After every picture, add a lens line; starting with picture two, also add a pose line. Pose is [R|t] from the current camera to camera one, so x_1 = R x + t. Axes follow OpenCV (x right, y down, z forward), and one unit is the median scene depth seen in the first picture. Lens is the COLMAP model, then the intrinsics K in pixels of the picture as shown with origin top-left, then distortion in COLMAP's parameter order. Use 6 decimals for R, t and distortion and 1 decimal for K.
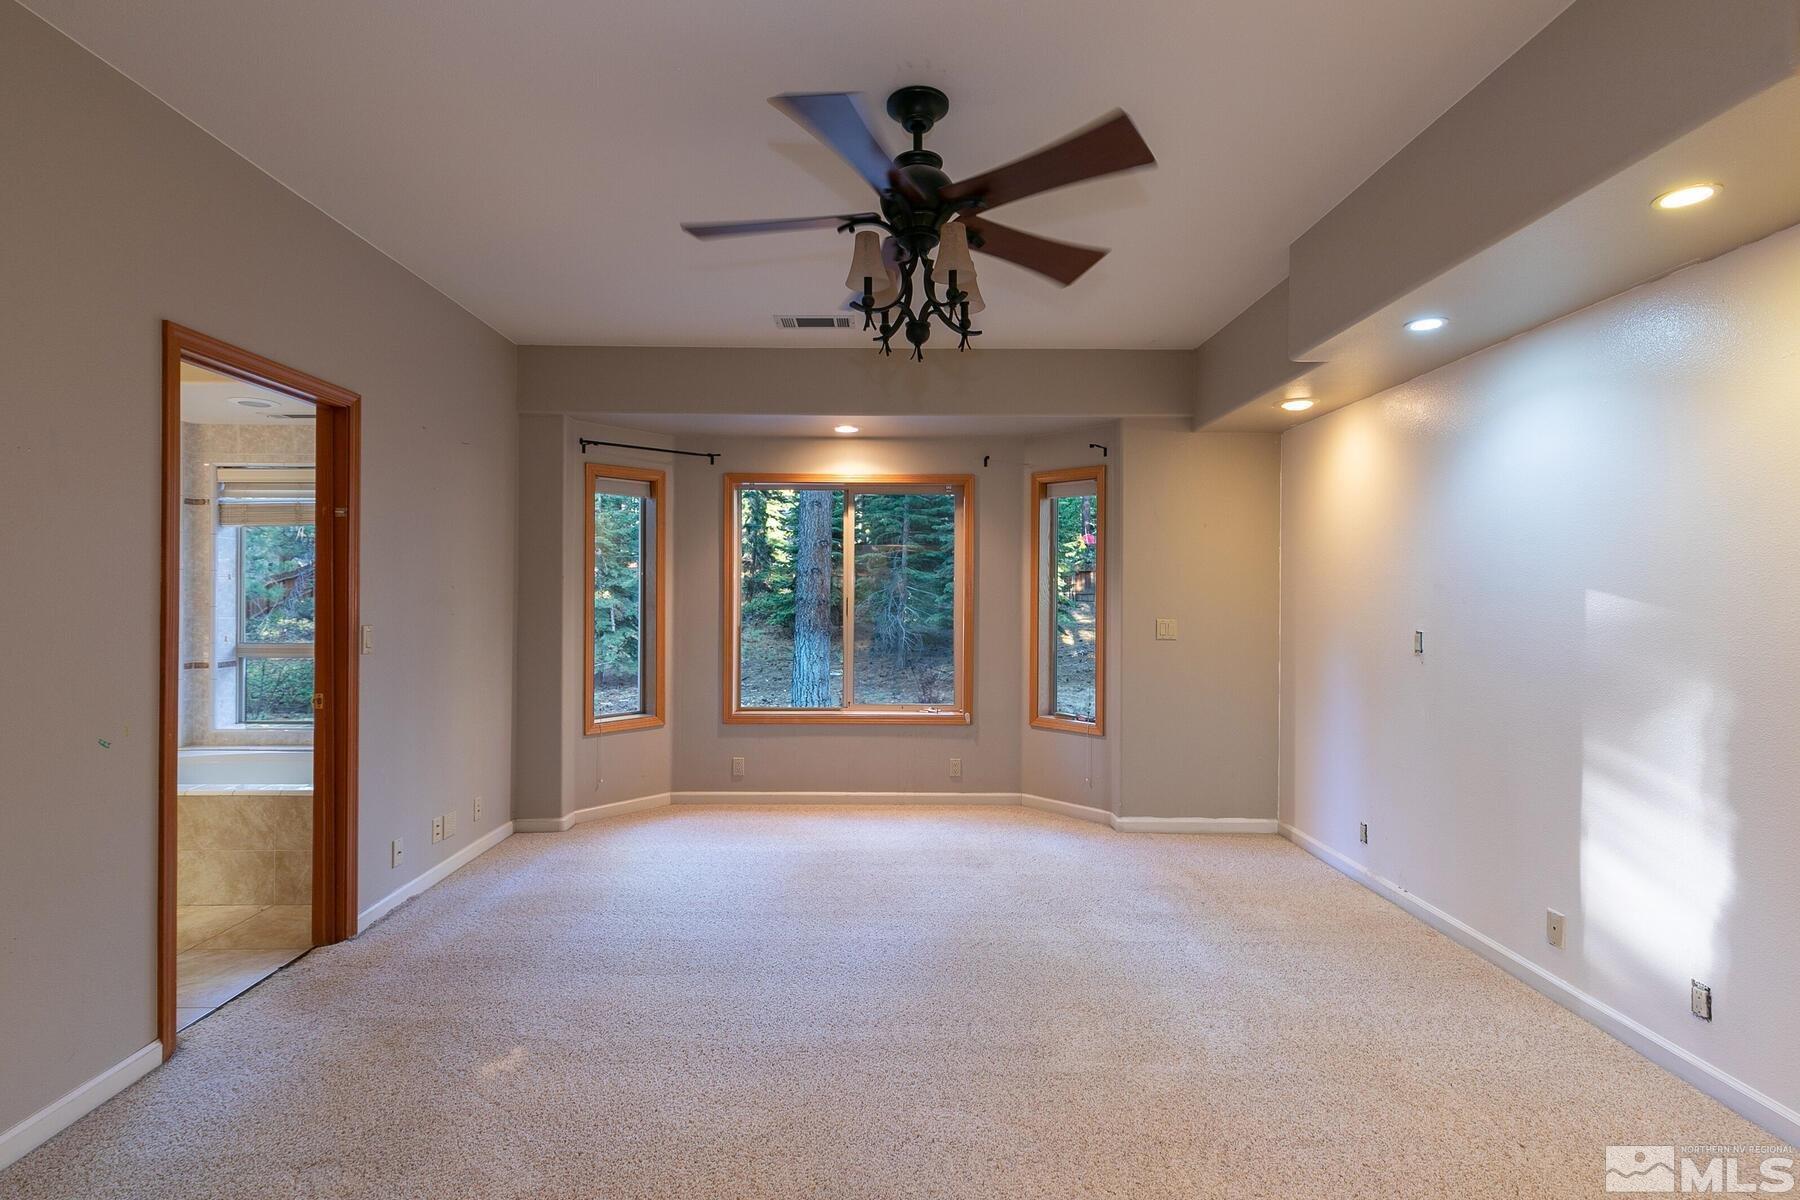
lens RADIAL K [[853.4, 0, 901.8], [0, 853.4, 615.0], [0, 0, 1]] dist [0.002187, -0.000225]
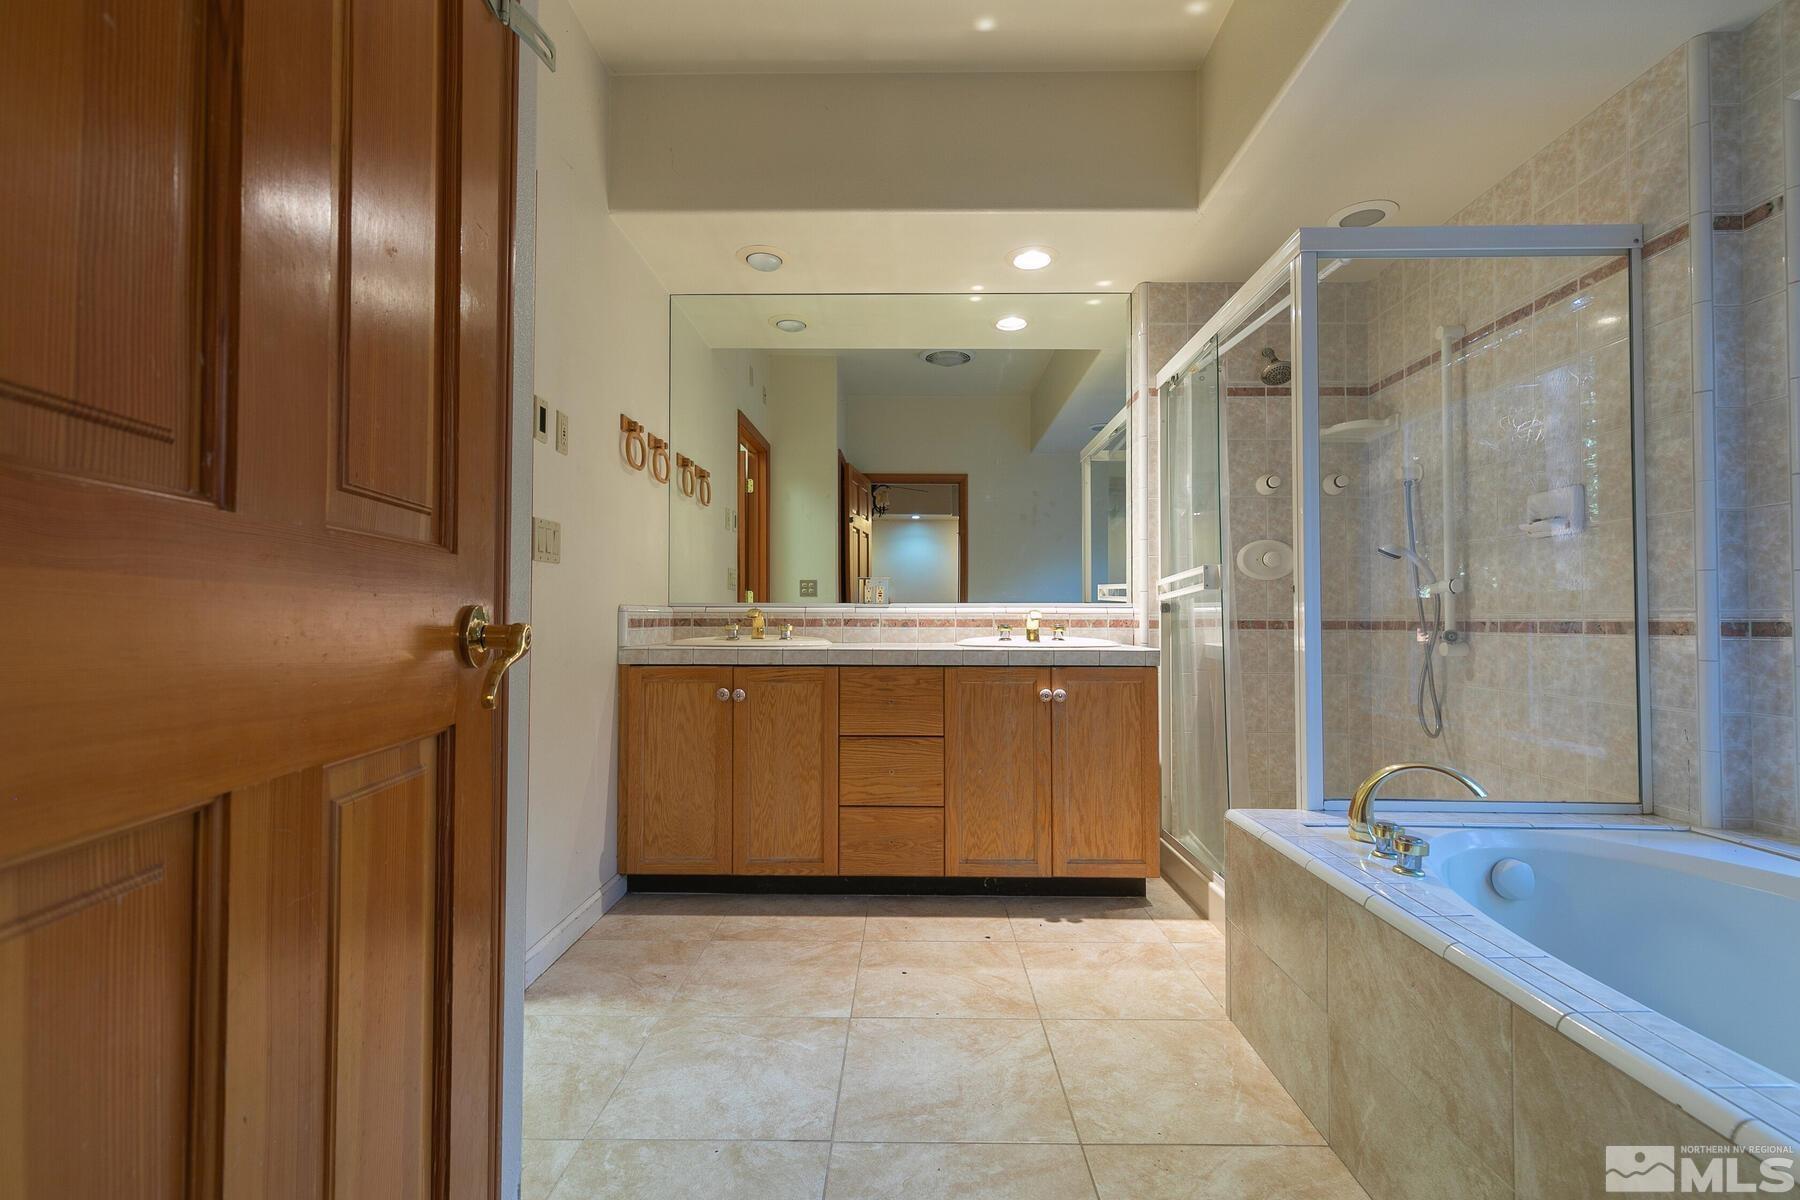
lens RADIAL K [[826.5, 0, 900.0], [0, 826.5, 600.0], [0, 0, 1]] dist [0.005467, 0.000048]
pose [[-0.038839, -0.033814, -0.998673, -0.547931], [-0.016537, 0.999312, -0.033193, 0.083439], [0.999109, 0.015225, -0.039372, 0.796407]]
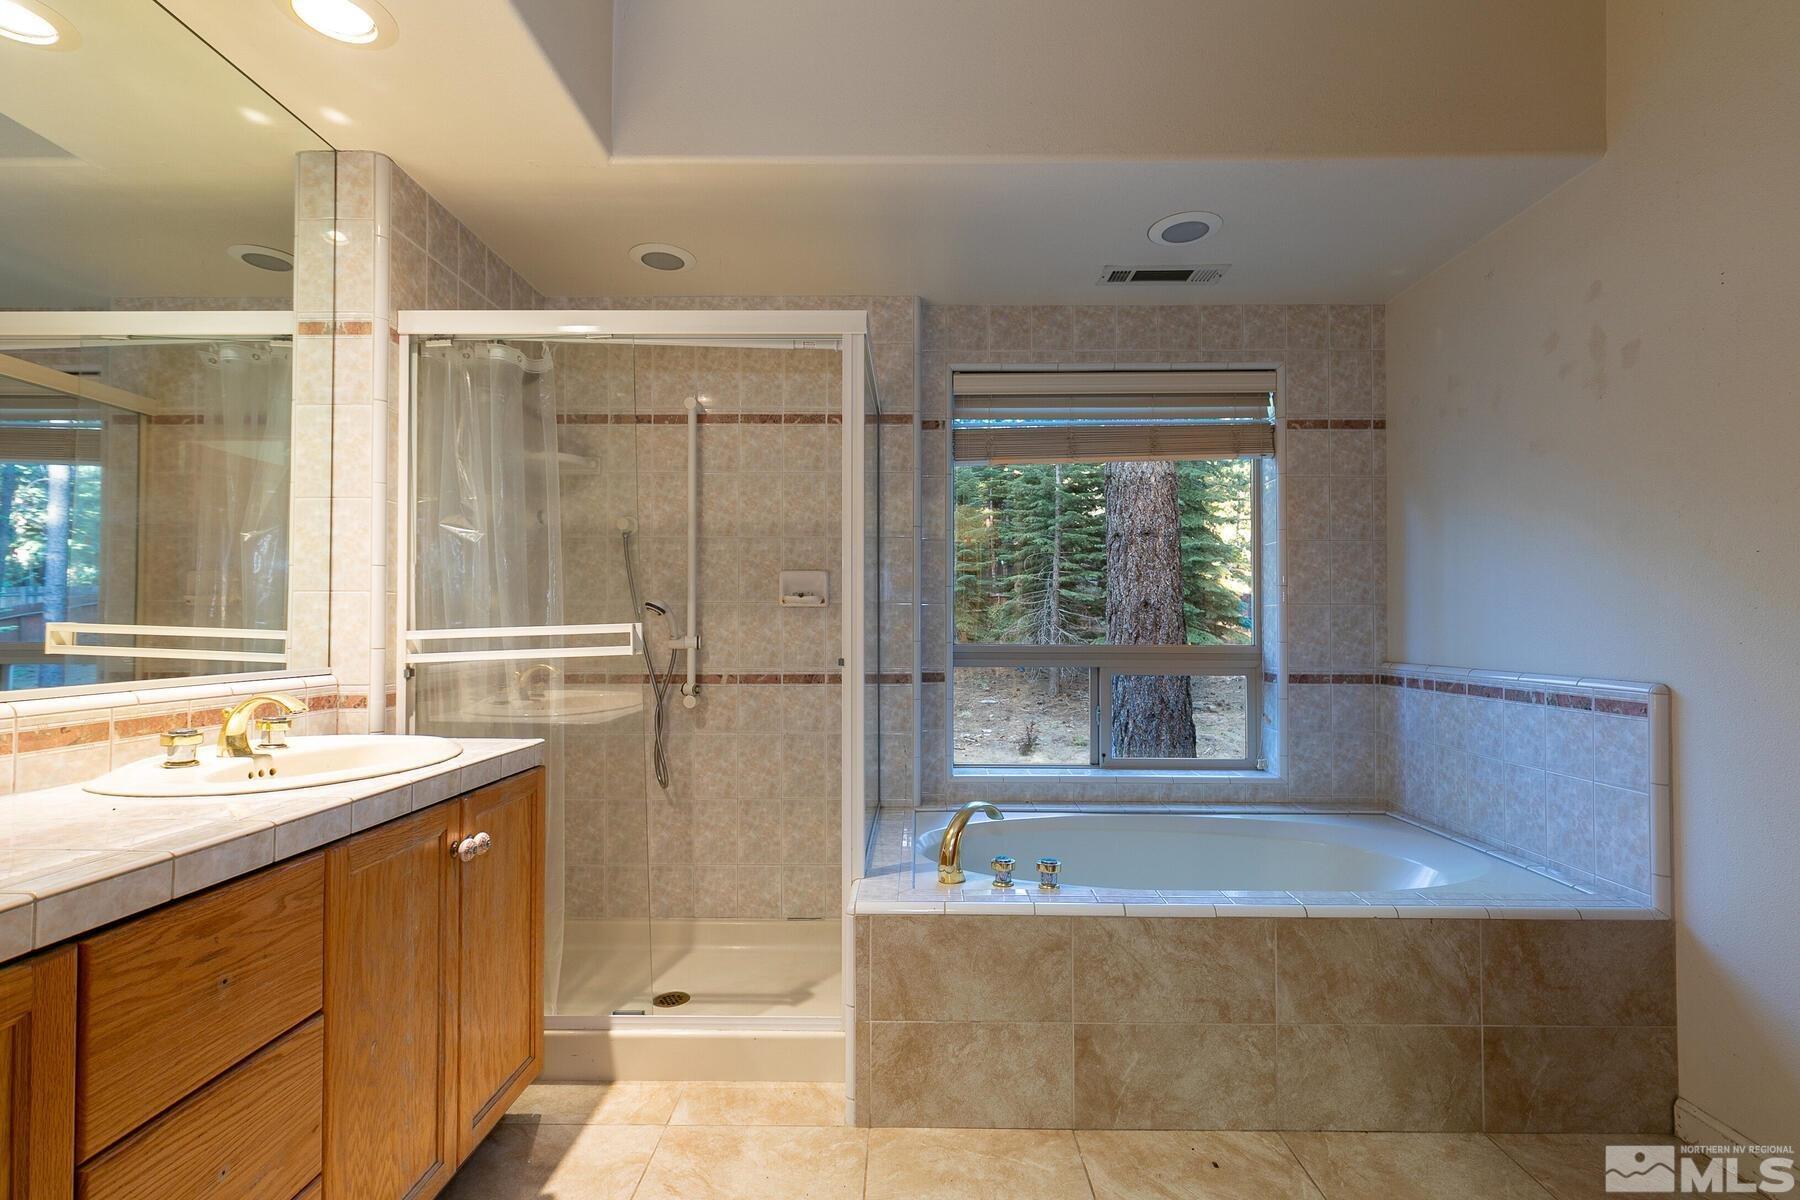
lens RADIAL K [[855.7, 0, 874.3], [0, 855.7, 602.8], [0, 0, 1]] dist [0.015593, -0.000496]
pose [[0.999836, -0.006829, -0.016765, -1.094896], [0.006236, 0.999363, -0.035150, 0.032604], [0.016994, 0.035040, 0.999241, 0.454027]]
